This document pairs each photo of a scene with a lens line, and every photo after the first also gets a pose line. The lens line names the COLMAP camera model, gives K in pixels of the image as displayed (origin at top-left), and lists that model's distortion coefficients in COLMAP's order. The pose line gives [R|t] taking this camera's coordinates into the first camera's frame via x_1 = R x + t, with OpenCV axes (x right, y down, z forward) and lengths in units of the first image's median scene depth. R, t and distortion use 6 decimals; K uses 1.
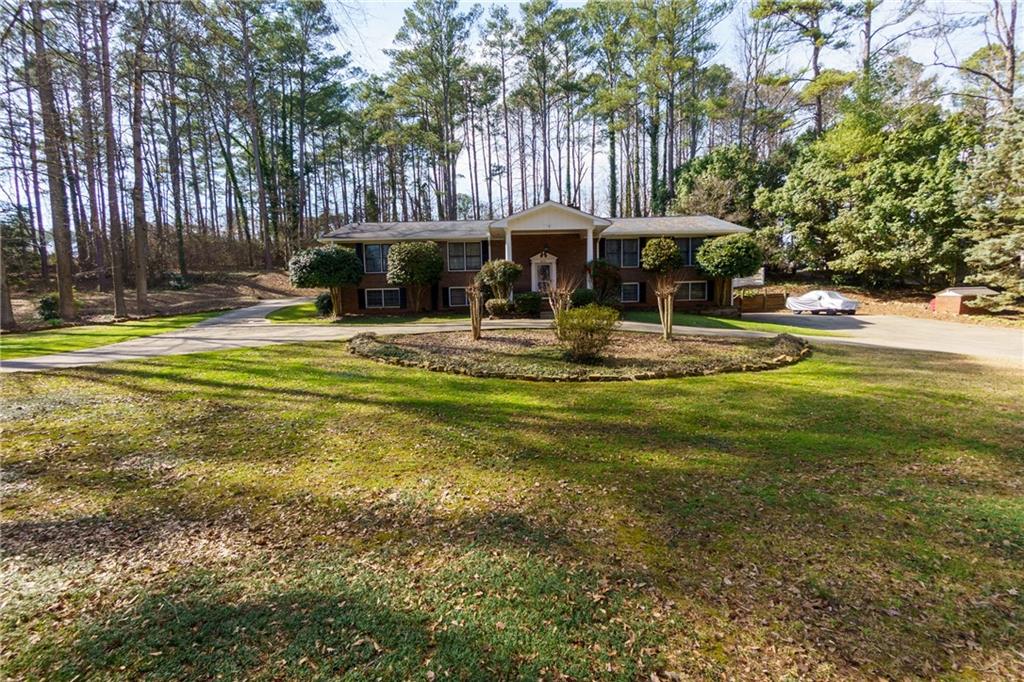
lens RADIAL K [[453.9, 0, 512.1], [0, 453.9, 339.6], [0, 0, 1]] dist [-0.002173, -0.000183]
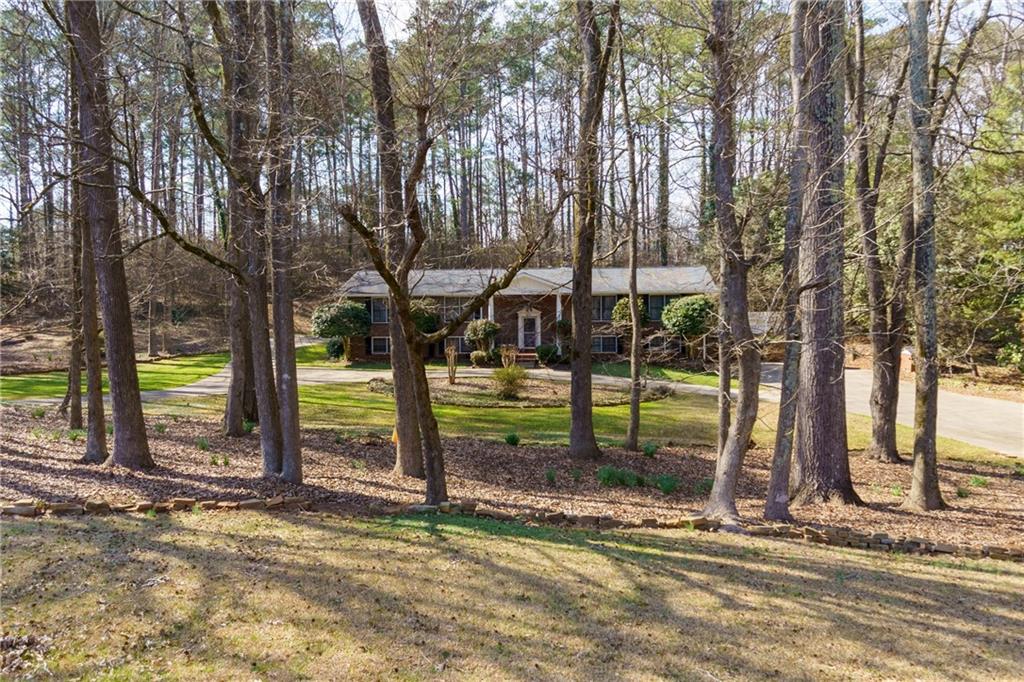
lens RADIAL K [[813.2, 0, 514.4], [0, 813.2, 337.9], [0, 0, 1]] dist [-0.002089, 0.010929]
pose [[0.994514, 0.018859, -0.102892, 0.282574], [-0.024732, 0.998119, -0.056104, -0.004890], [0.101640, 0.058341, 0.993109, -1.154789]]
